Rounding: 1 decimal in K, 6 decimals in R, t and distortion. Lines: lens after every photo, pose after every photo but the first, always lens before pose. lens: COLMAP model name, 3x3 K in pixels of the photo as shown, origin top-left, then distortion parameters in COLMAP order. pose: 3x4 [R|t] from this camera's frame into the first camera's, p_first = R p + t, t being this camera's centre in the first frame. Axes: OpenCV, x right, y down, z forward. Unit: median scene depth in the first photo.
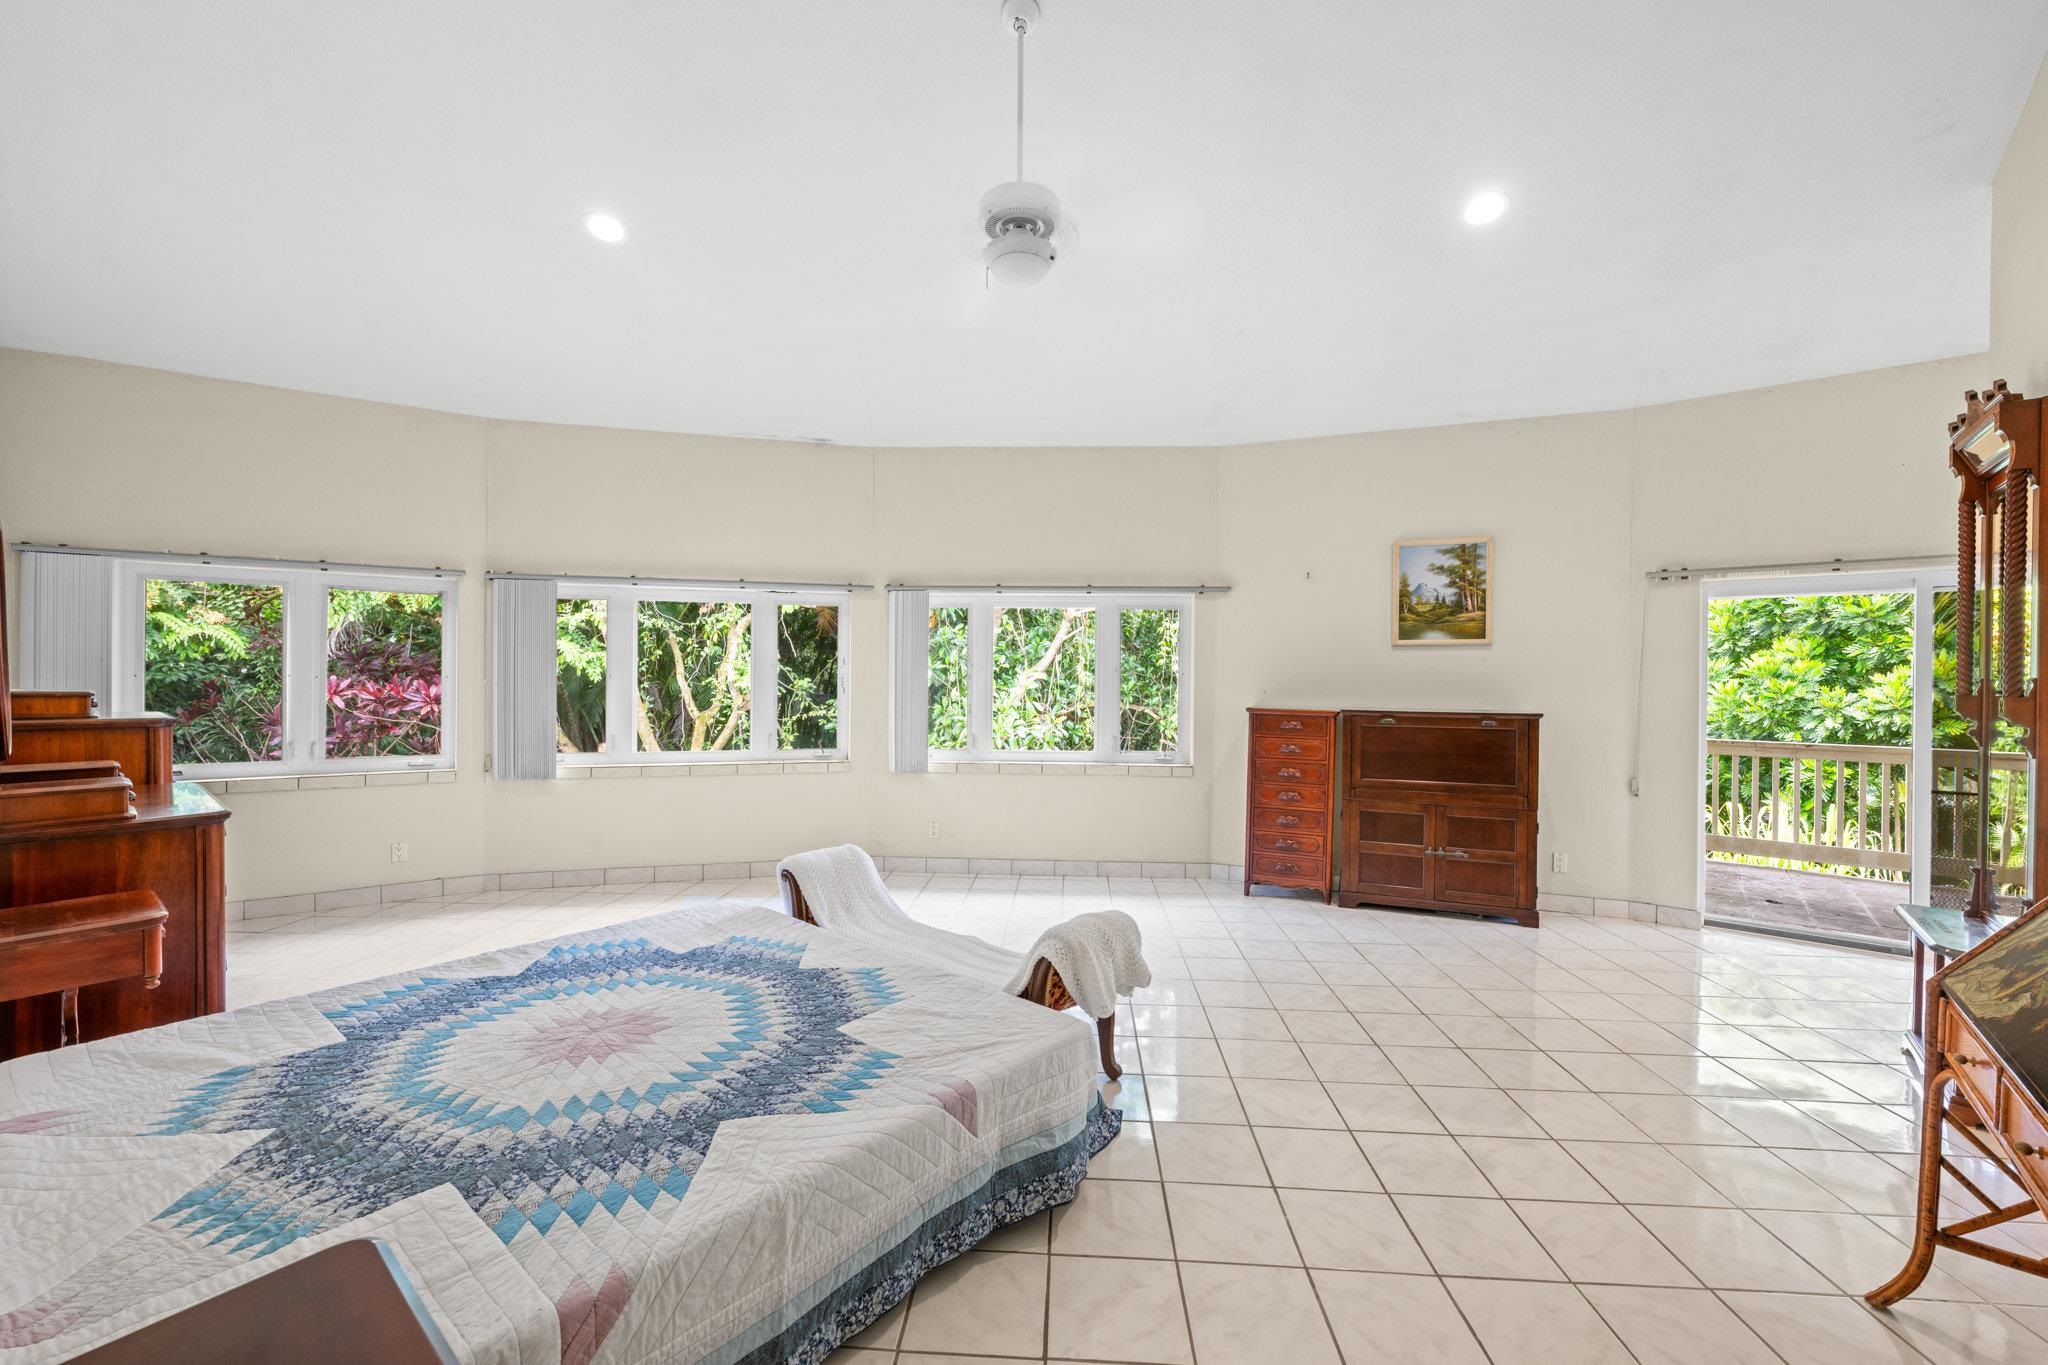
lens RADIAL K [[814.9, 0, 1025.8], [0, 814.9, 669.9], [0, 0, 1]] dist [-0.000893, -0.000019]
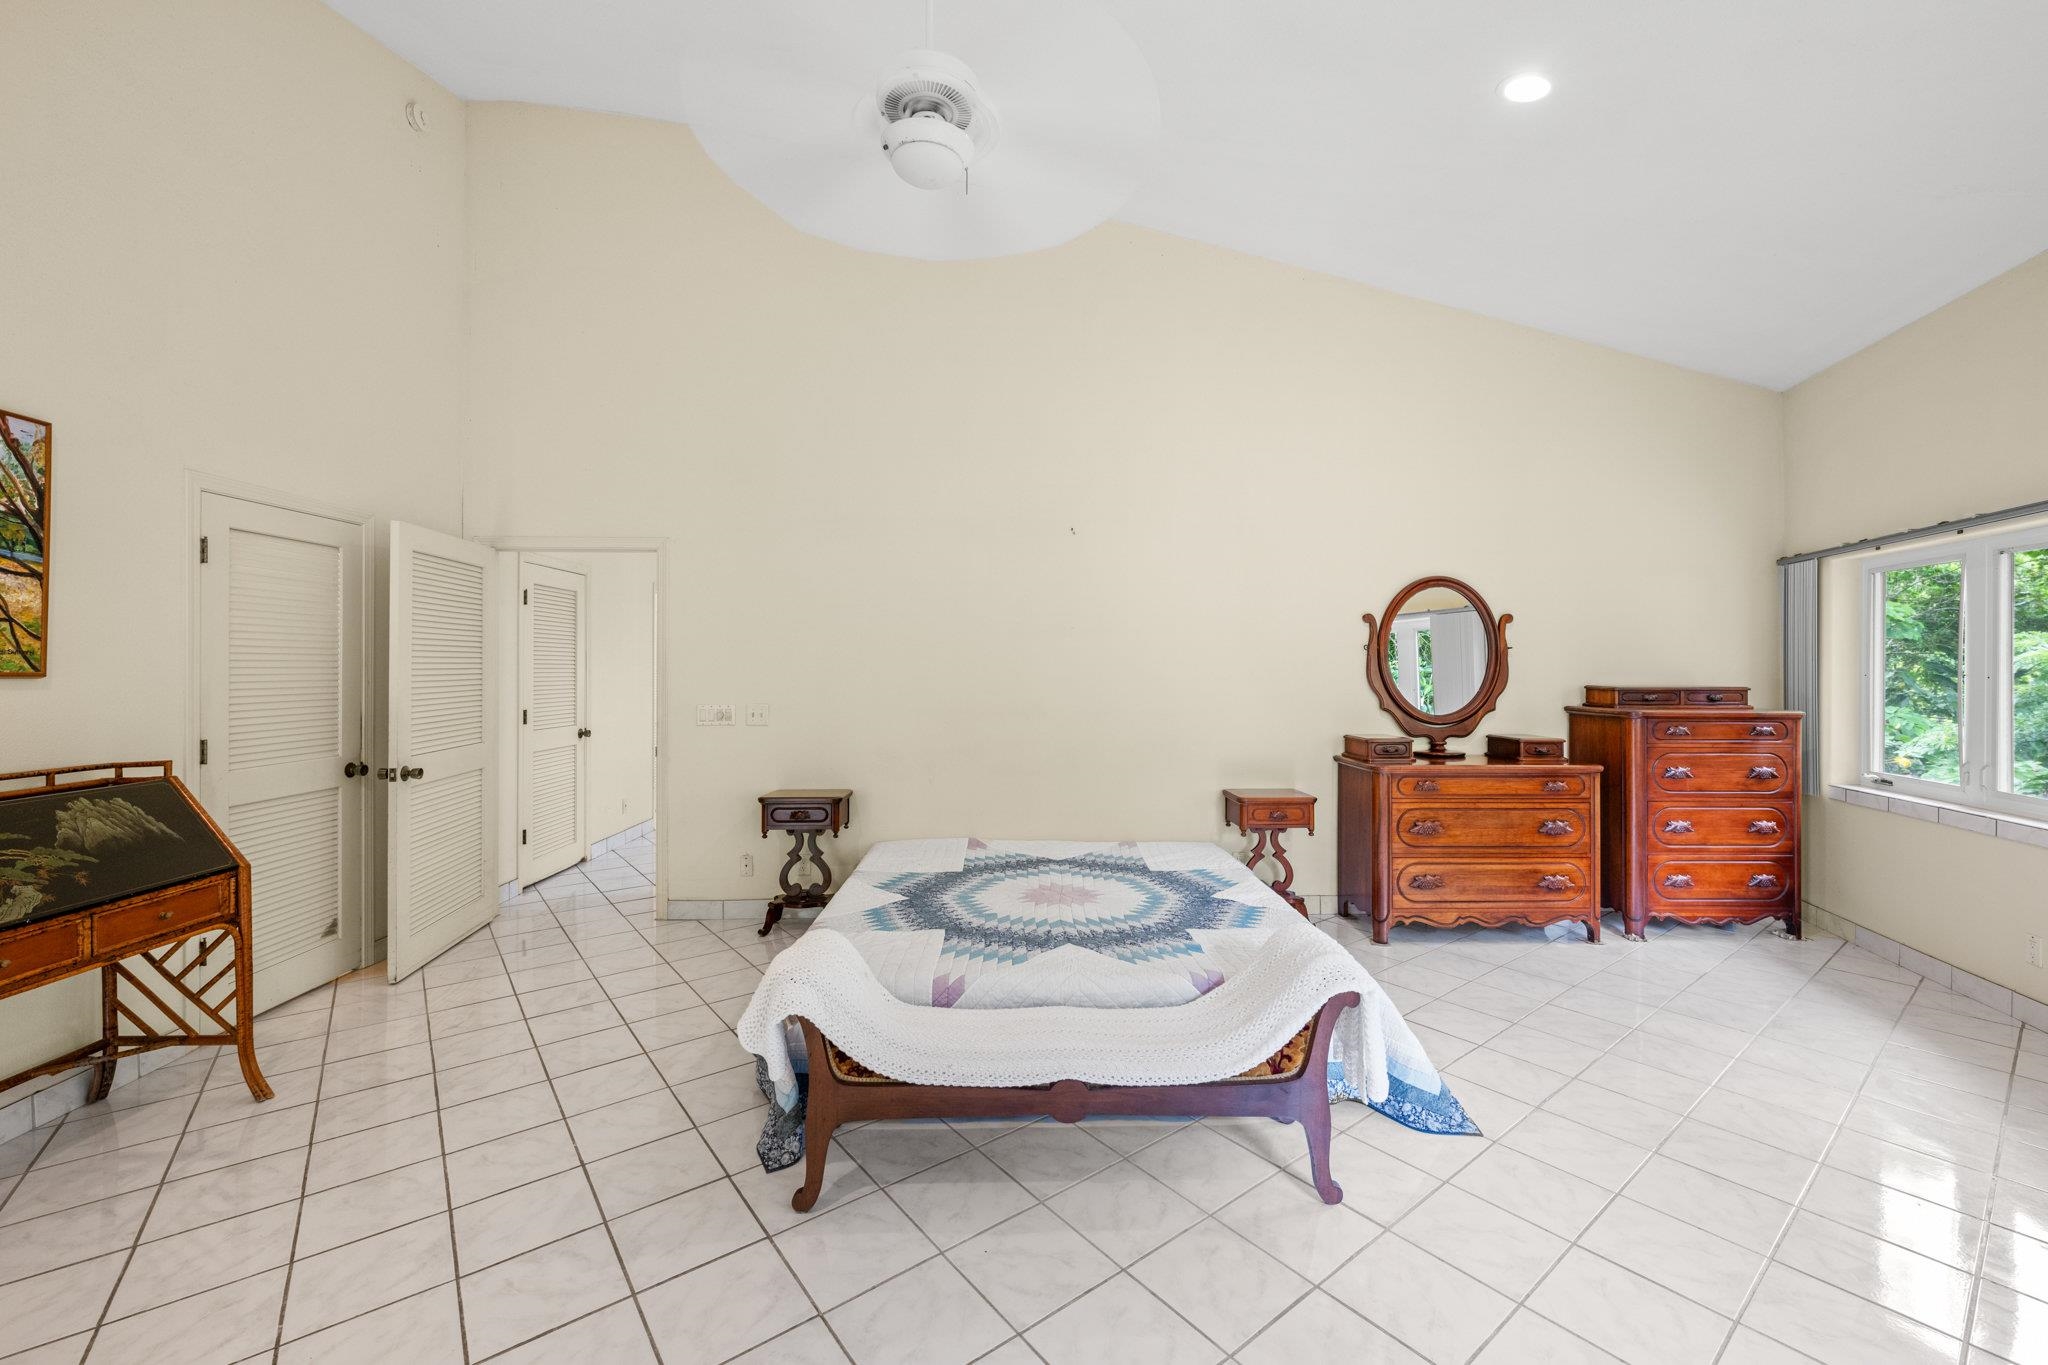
lens RADIAL K [[814.9, 0, 1025.8], [0, 814.9, 669.9], [0, 0, 1]] dist [-0.000893, -0.000019]
pose [[-0.755609, -0.007525, -0.654980, 0.512598], [-0.000517, 0.999941, -0.010892, 0.022792], [0.655023, -0.007891, -0.755568, 1.955601]]
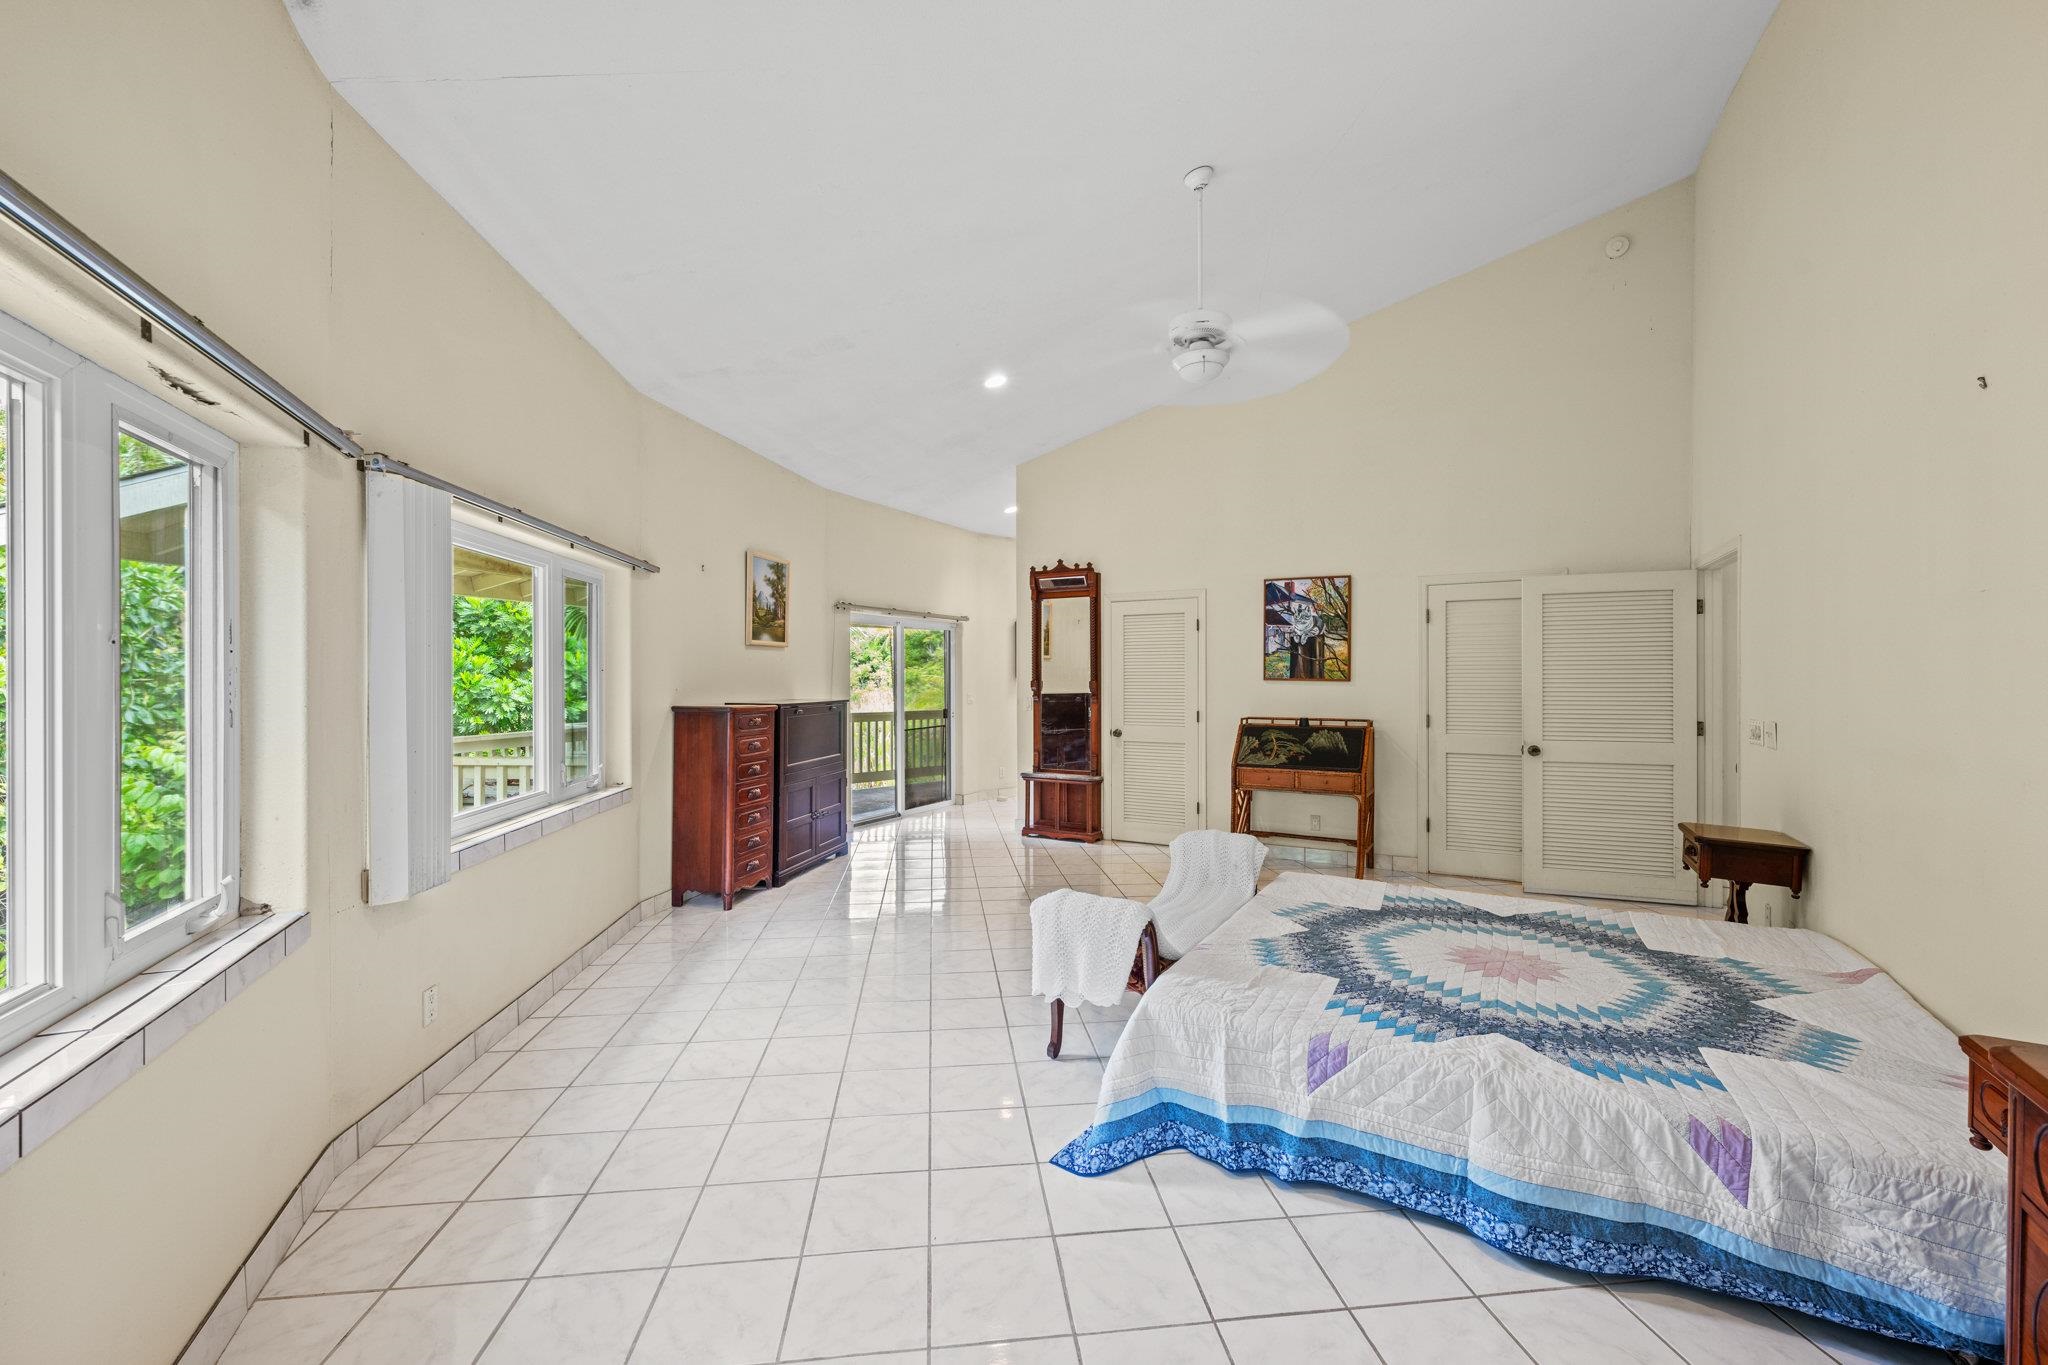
lens RADIAL K [[811.9, 0, 1026.9], [0, 811.9, 682.2], [0, 0, 1]] dist [-0.001134, -0.000116]
pose [[-0.169724, -0.014707, 0.985382, -1.481435], [-0.011864, 0.999847, 0.012879, 0.005086], [-0.985420, -0.009505, -0.169872, 1.762322]]
